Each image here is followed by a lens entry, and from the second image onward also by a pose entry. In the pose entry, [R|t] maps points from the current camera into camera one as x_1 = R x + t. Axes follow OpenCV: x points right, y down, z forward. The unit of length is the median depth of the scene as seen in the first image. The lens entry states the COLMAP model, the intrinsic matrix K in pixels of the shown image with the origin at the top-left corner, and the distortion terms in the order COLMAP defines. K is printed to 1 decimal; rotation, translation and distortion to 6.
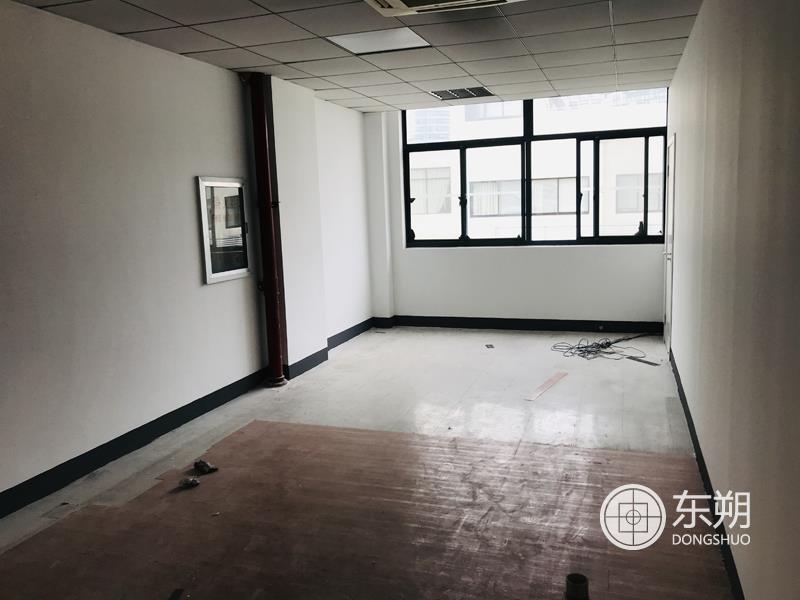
lens RADIAL K [[658.5, 0, 400.0], [0, 658.5, 300.0], [0, 0, 1]] dist [0.037624, -0.006095]
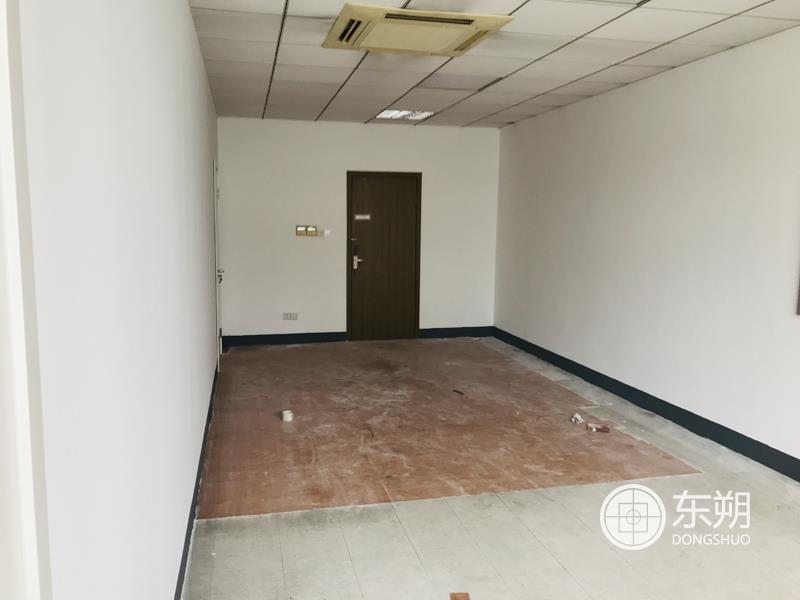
lens RADIAL K [[658.5, 0, 400.0], [0, 658.5, 300.0], [0, 0, 1]] dist [0.037624, -0.006095]
pose [[-0.849126, 0.086510, -0.521058, 0.586711], [-0.059224, 0.964681, 0.256676, -0.247020], [0.524860, 0.248810, -0.814012, 1.632228]]
